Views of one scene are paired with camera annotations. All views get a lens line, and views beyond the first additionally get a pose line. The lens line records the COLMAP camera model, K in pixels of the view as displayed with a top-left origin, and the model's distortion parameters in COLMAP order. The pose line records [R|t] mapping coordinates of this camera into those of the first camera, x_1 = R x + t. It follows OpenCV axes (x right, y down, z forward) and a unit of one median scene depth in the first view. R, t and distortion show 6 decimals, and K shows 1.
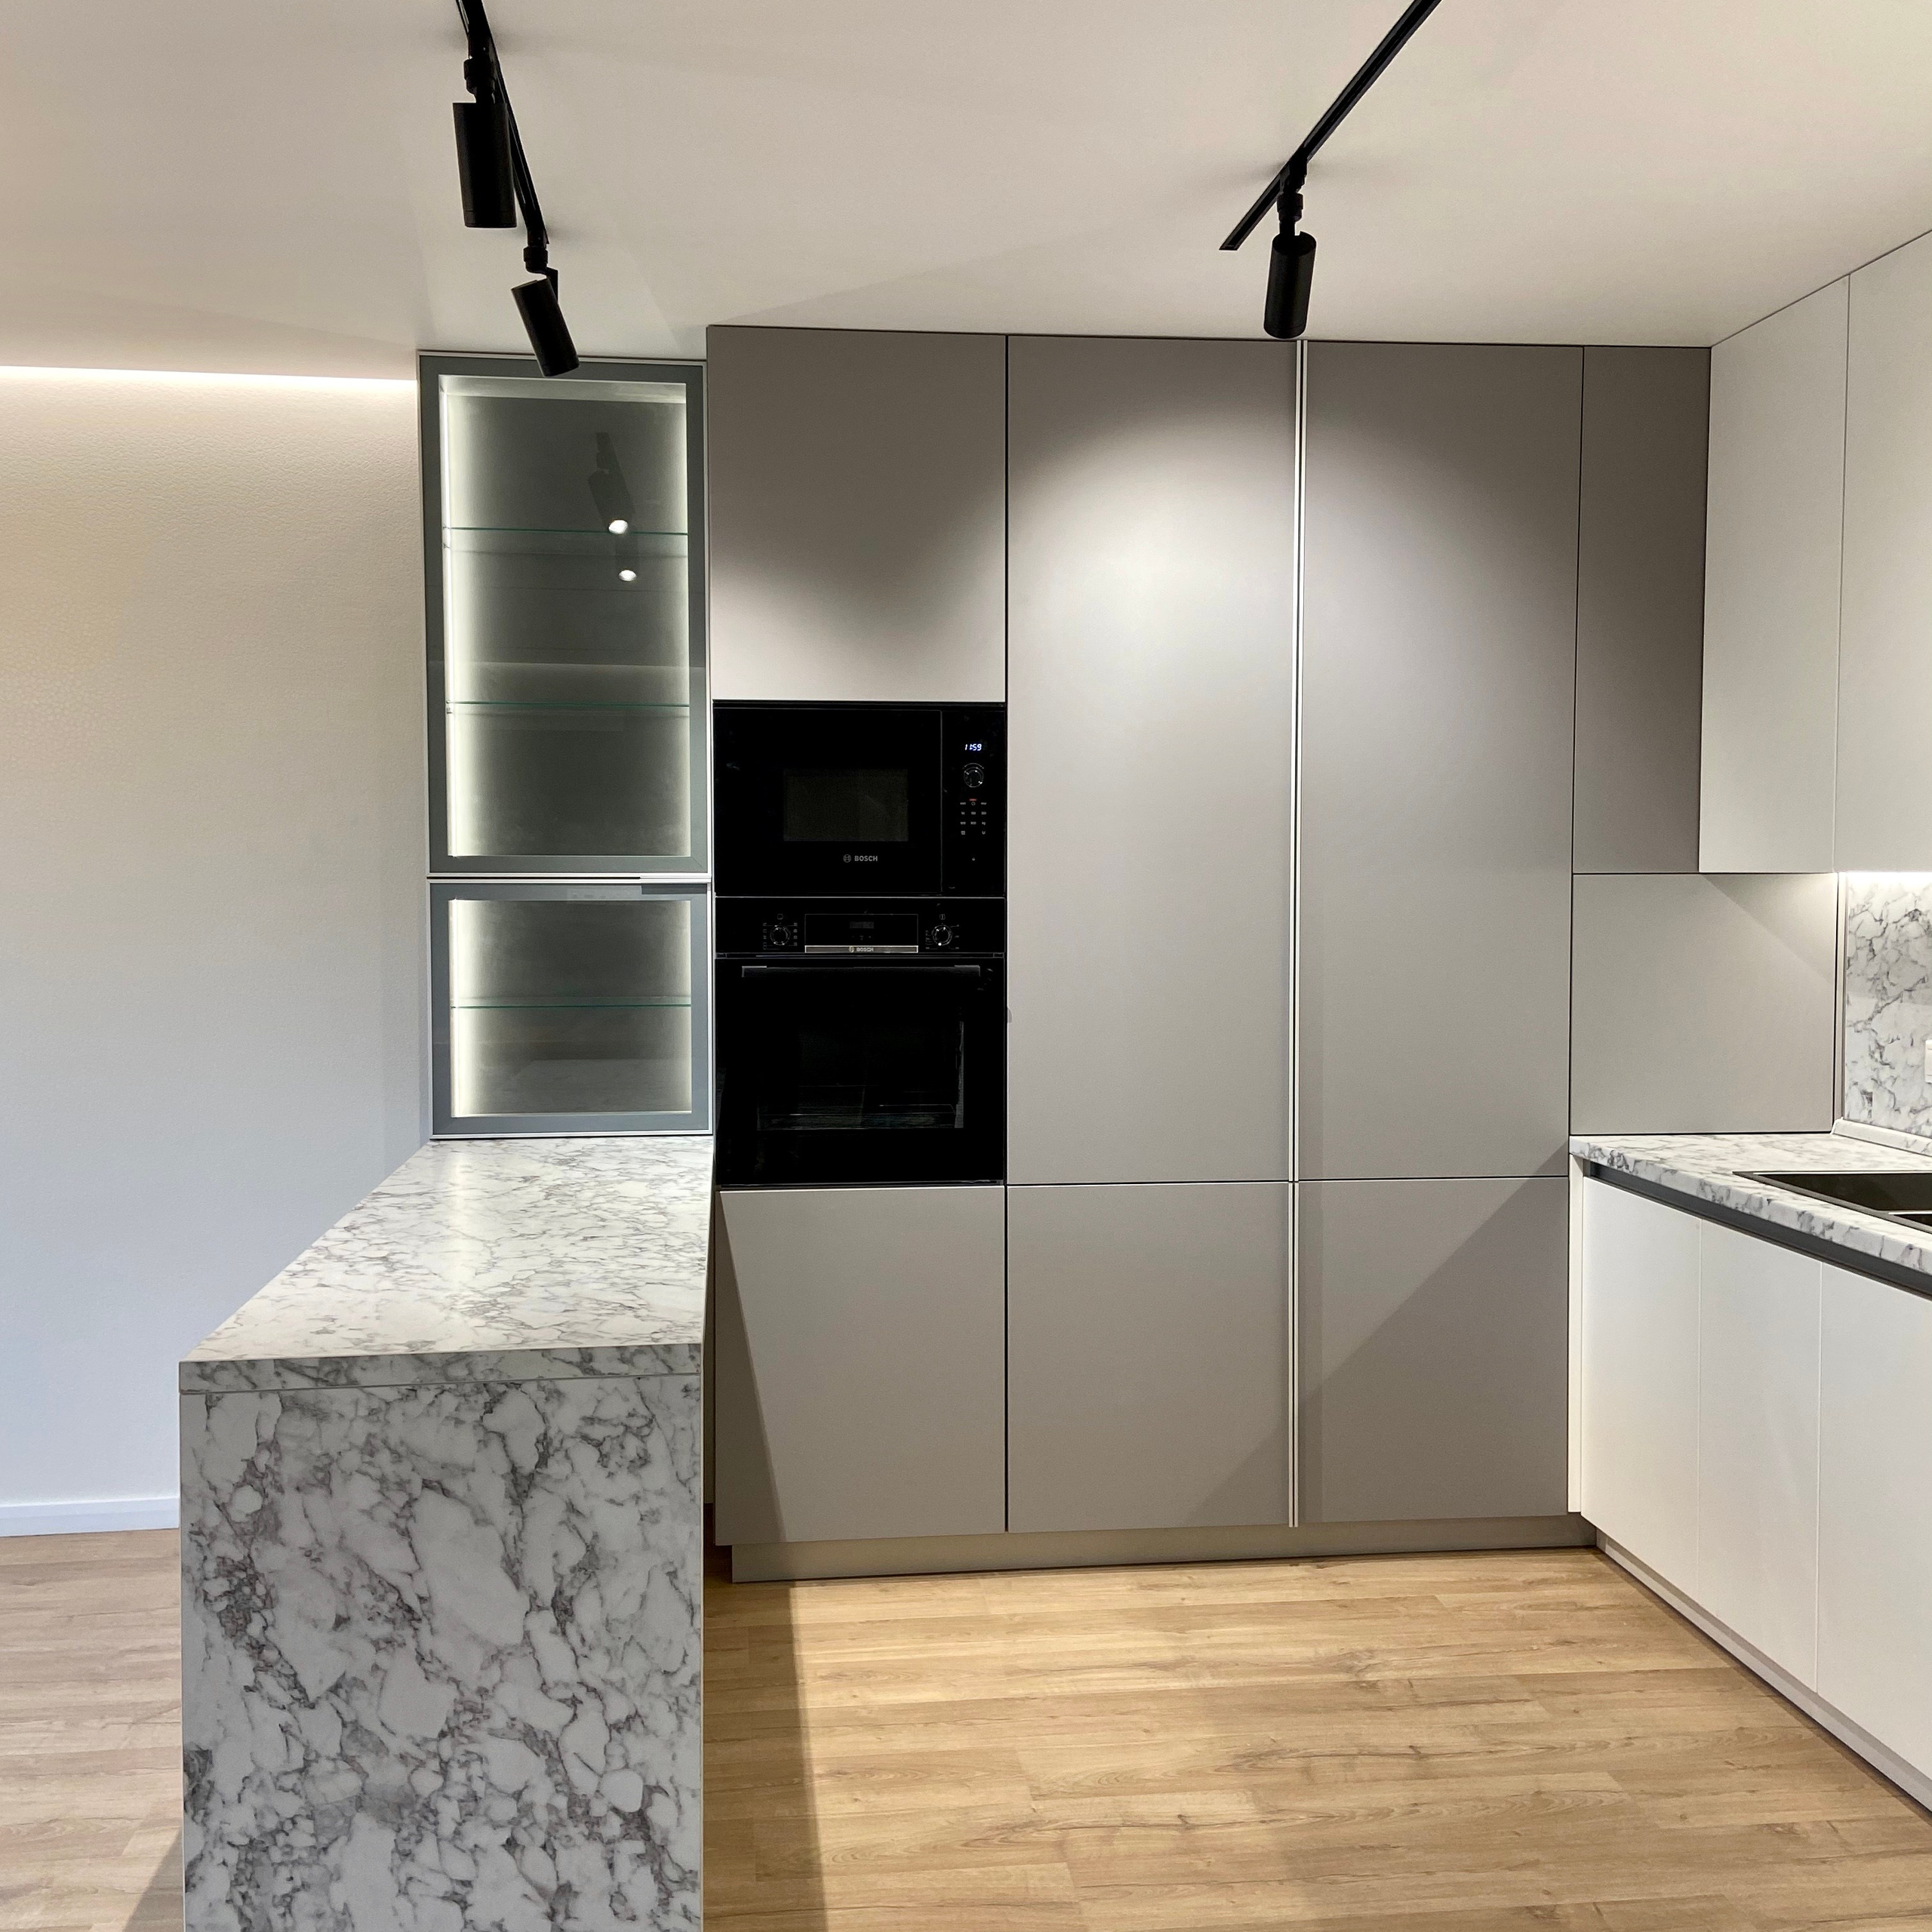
lens RADIAL K [[2042.0, 0, 911.2], [0, 2042.0, 970.1], [0, 0, 1]] dist [0.033824, 0.000000]
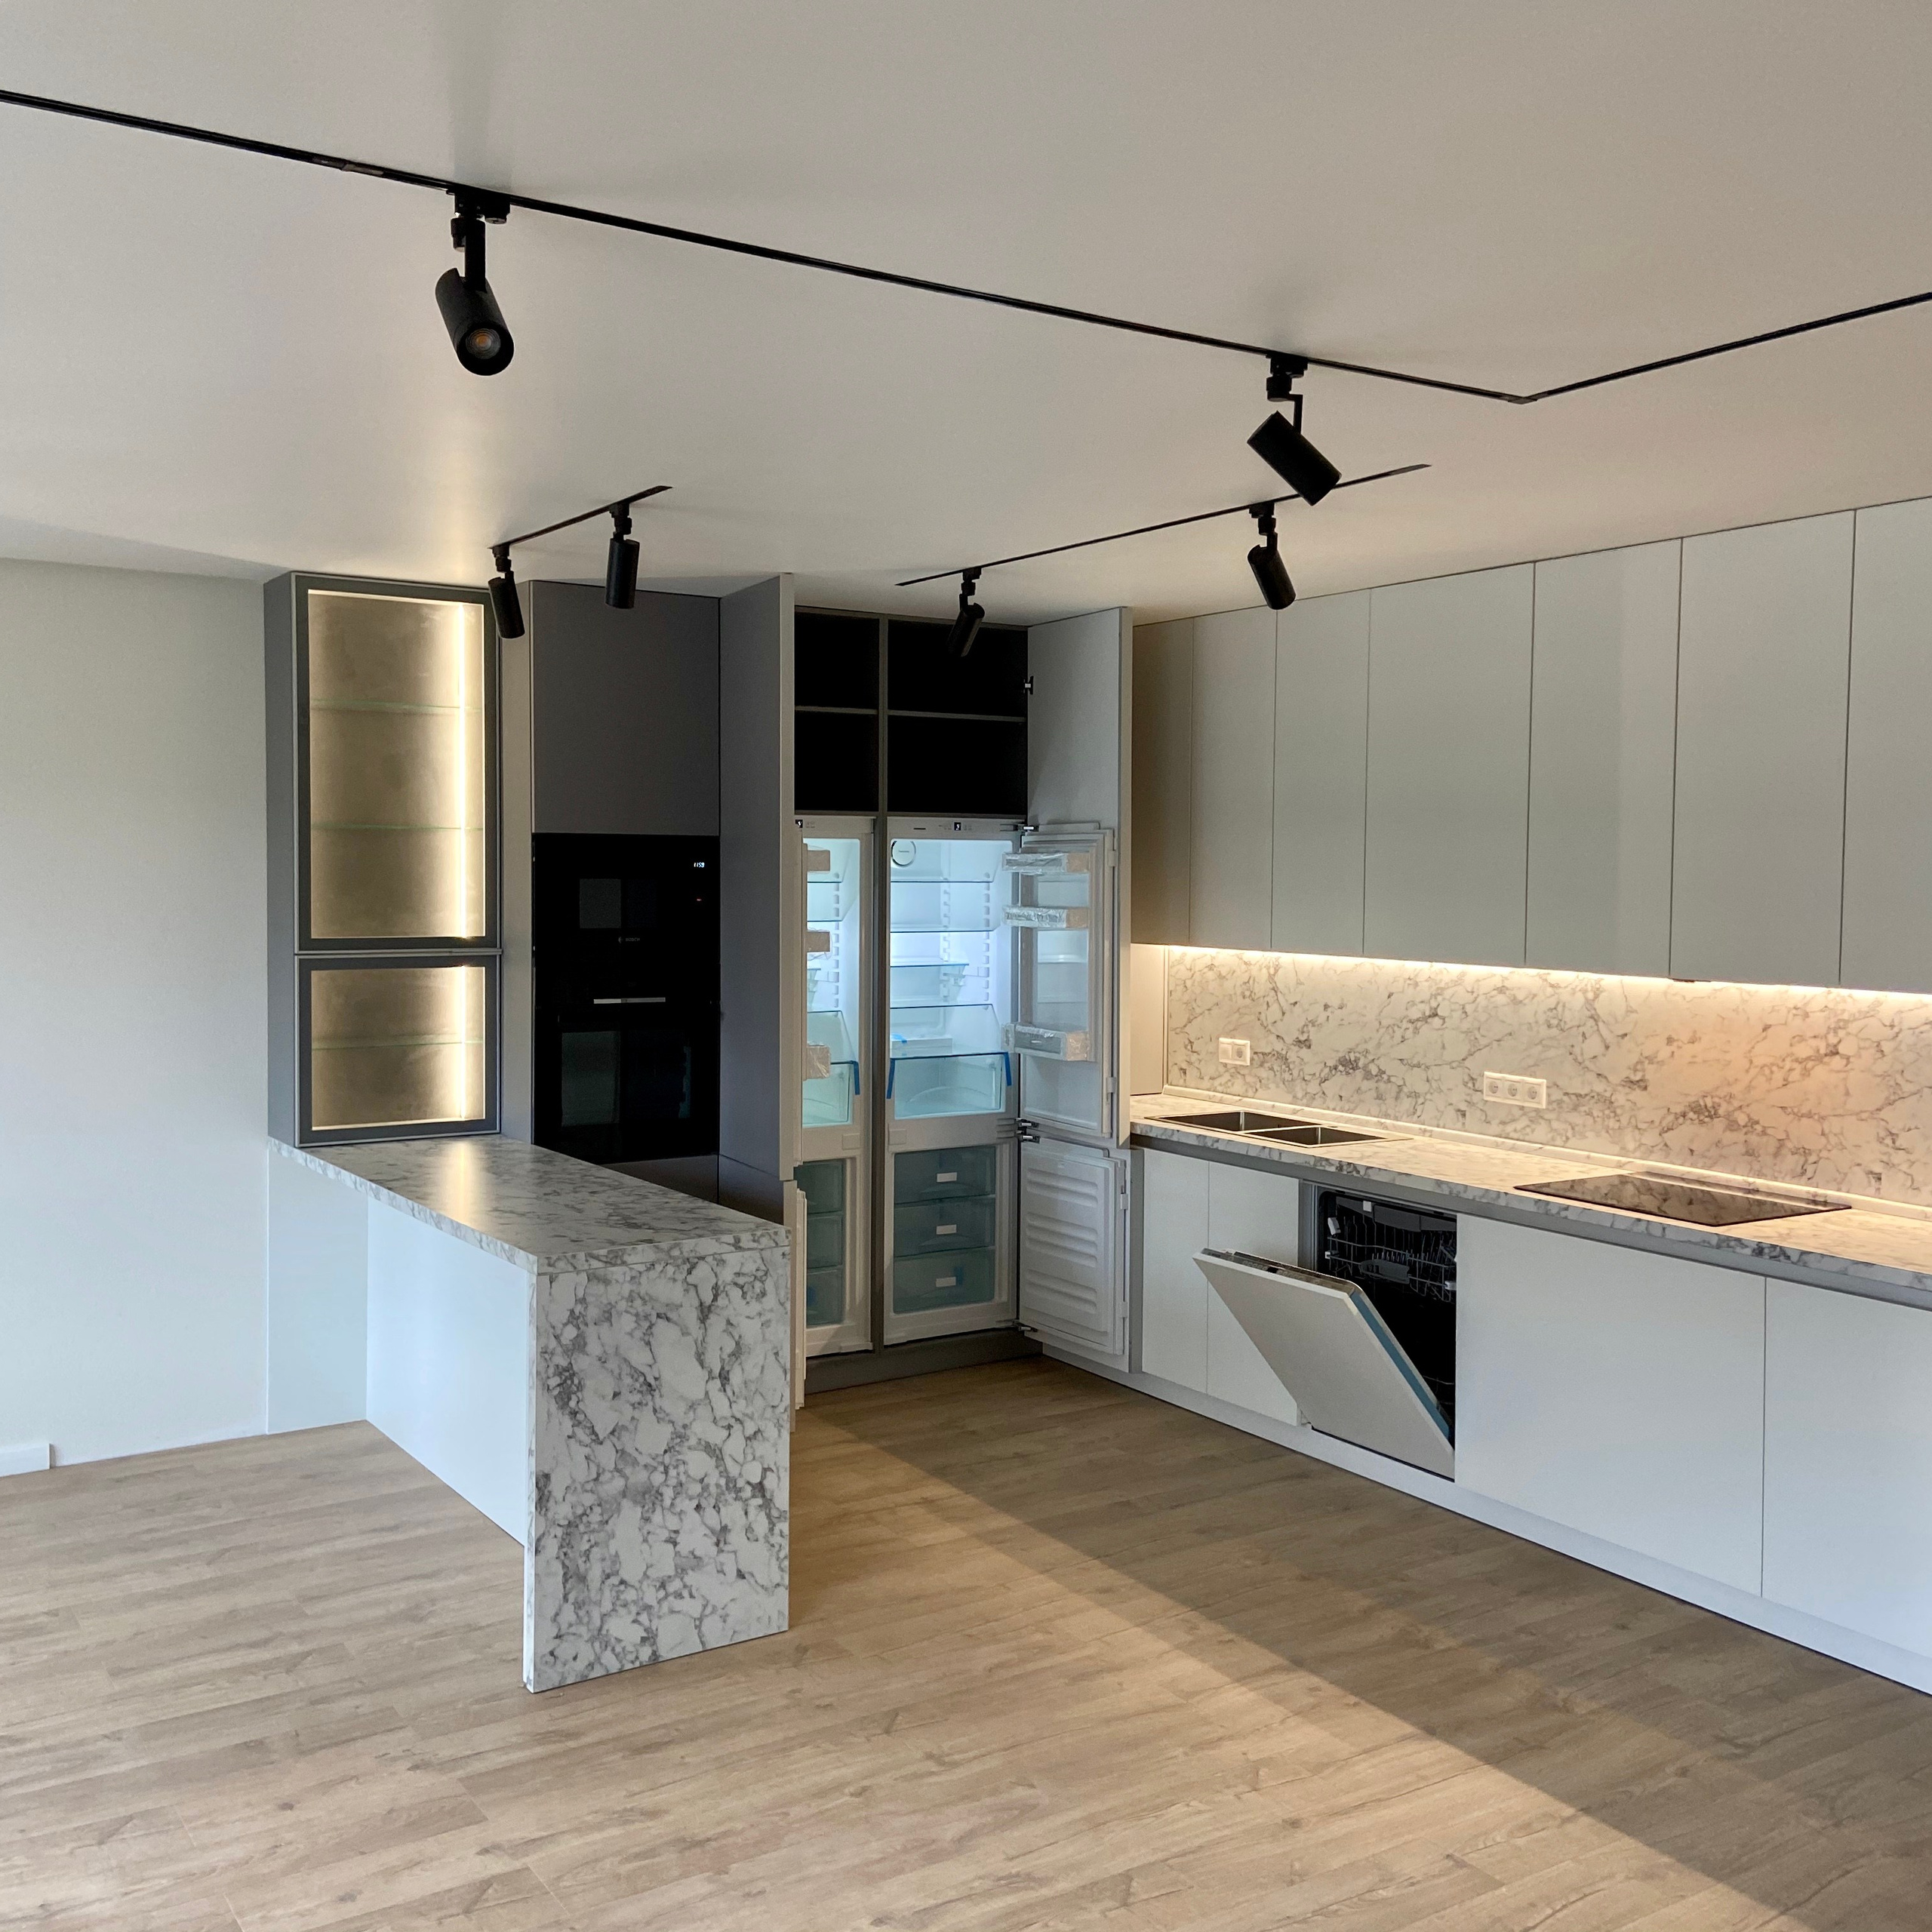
lens RADIAL K [[2042.0, 0, 996.6], [0, 2042.0, 939.4], [0, 0, 1]] dist [0.033824, 0.000000]
pose [[0.883556, -0.008335, 0.468251, -0.817915], [0.012511, 0.999905, -0.005809, -0.070662], [-0.468159, 0.010991, 0.883576, -0.756848]]
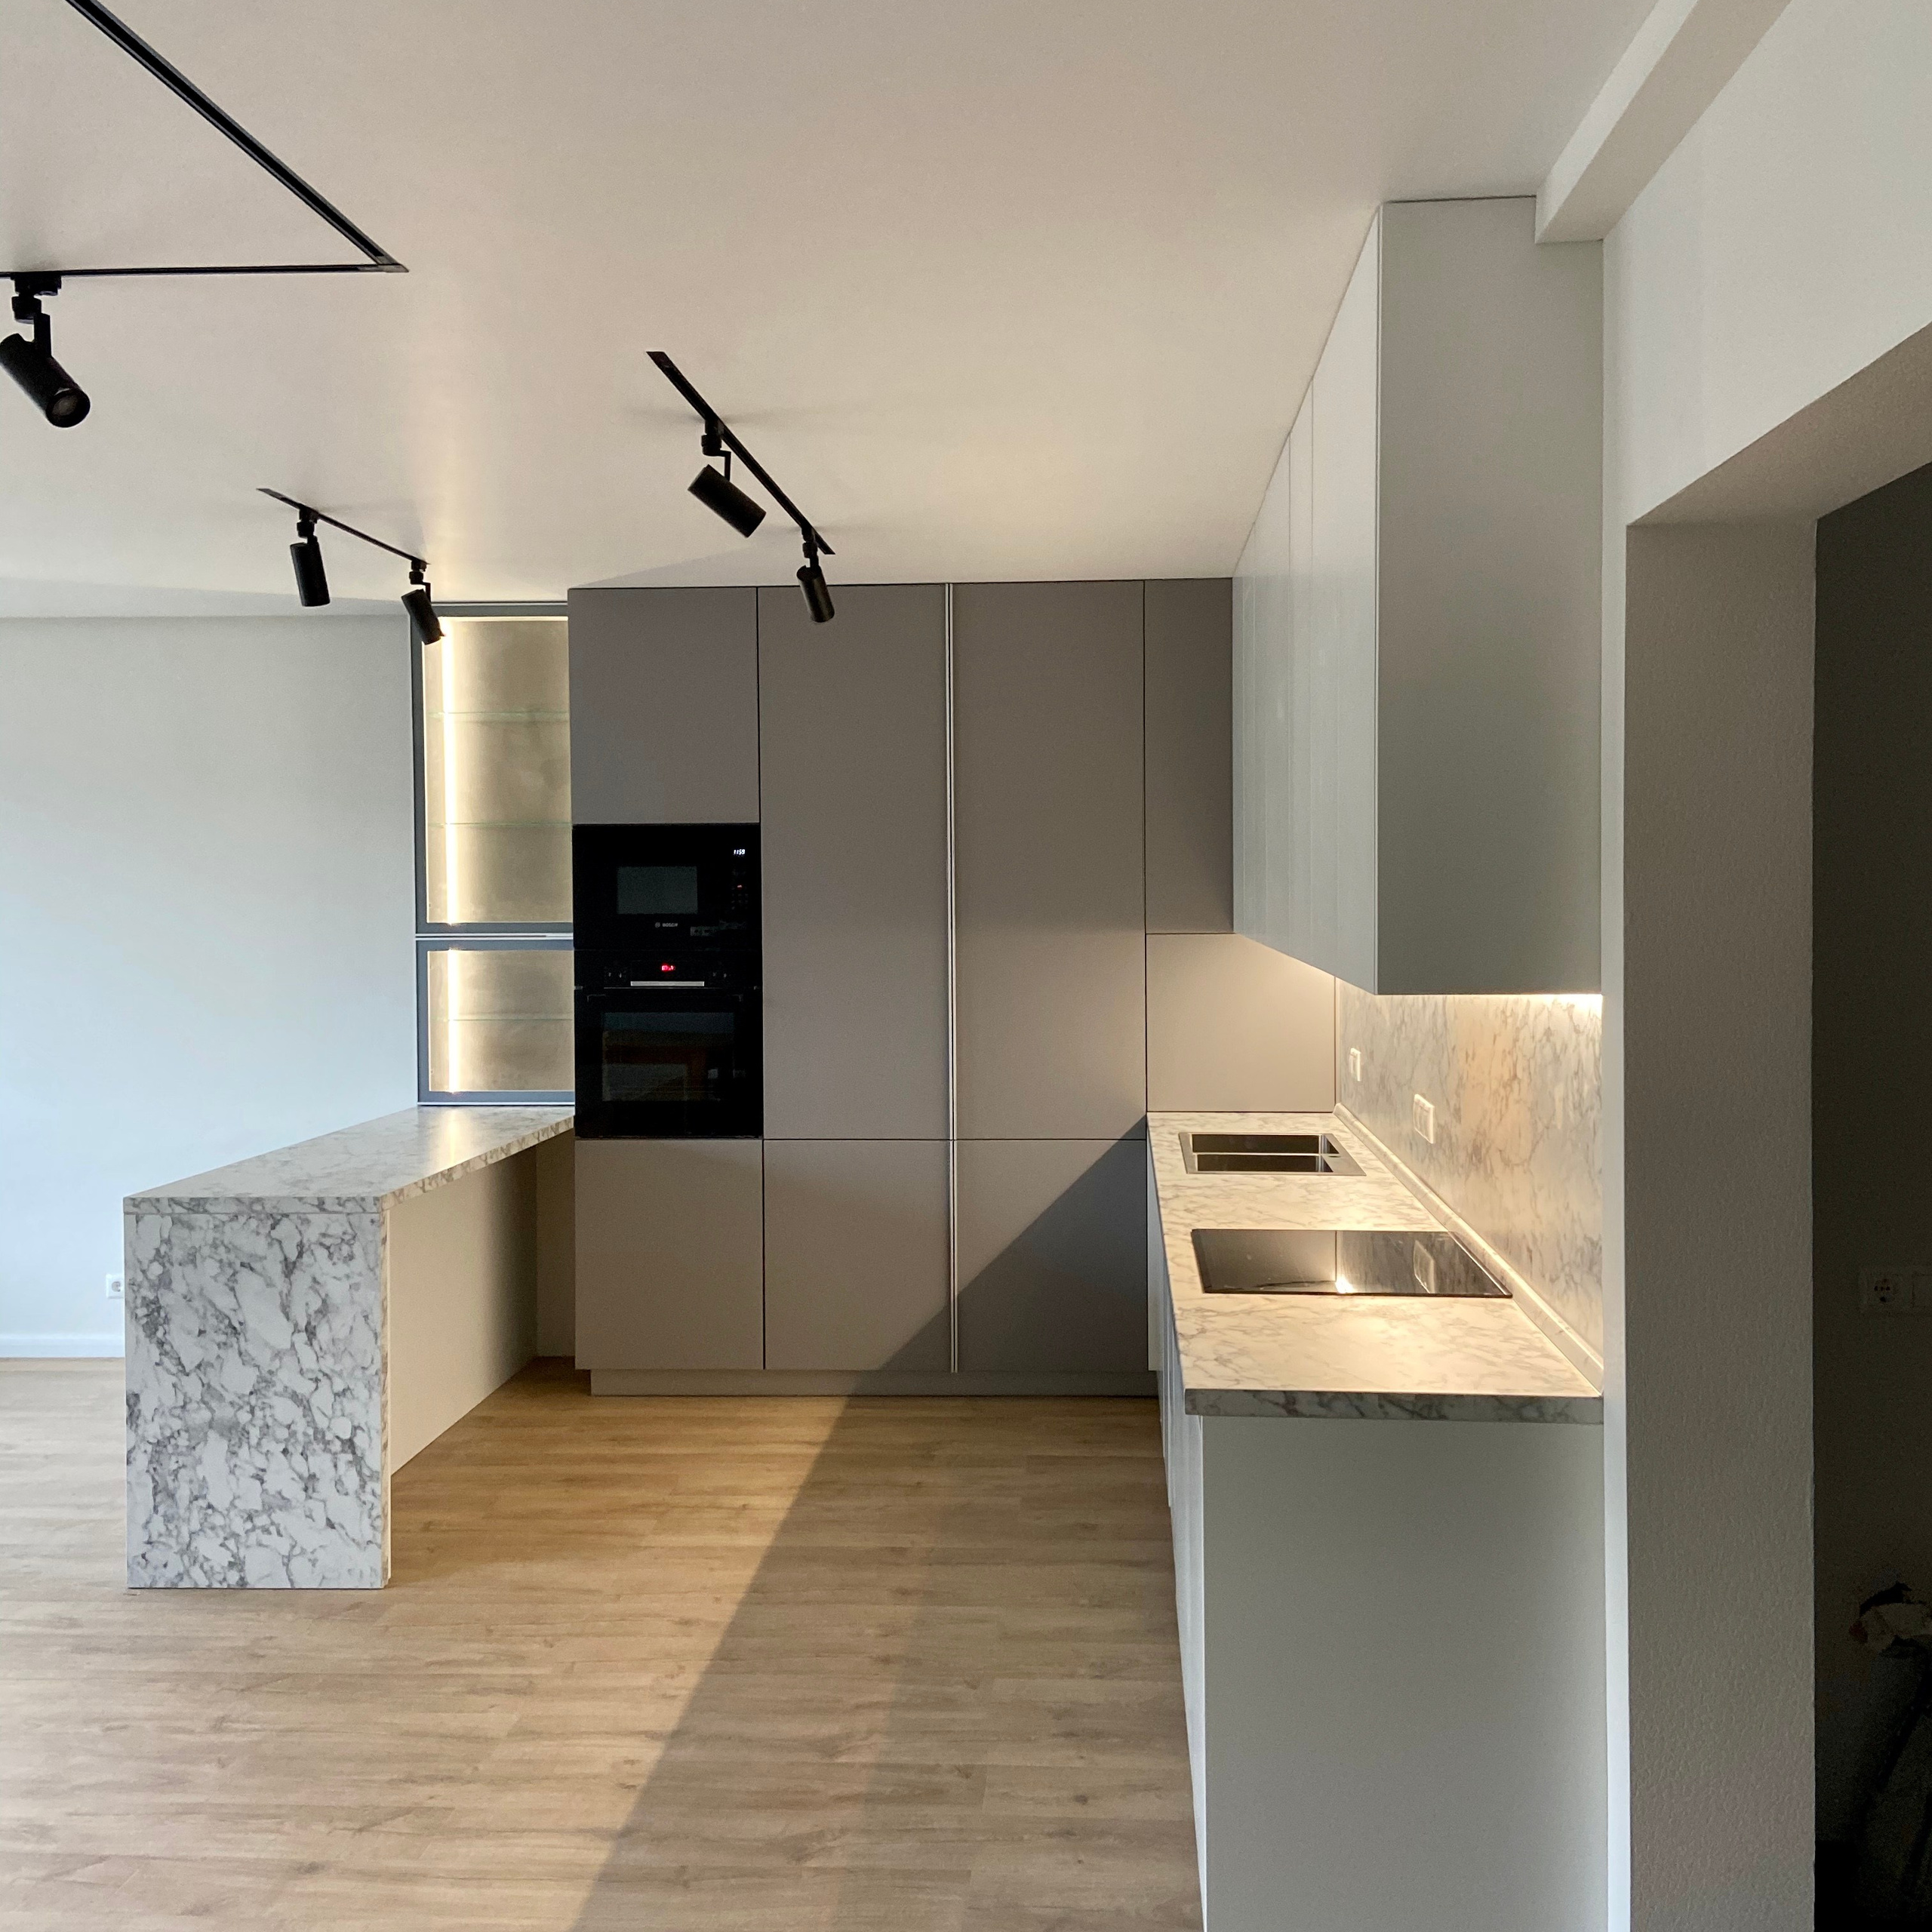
lens RADIAL K [[2042.0, 0, 970.1], [0, 2042.0, 961.3], [0, 0, 1]] dist [0.033824, 0.000000]
pose [[0.985577, 0.004363, -0.169172, 0.775563], [-0.005625, 0.999960, -0.006979, -0.029585], [0.169135, 0.007830, 0.985562, -0.815093]]
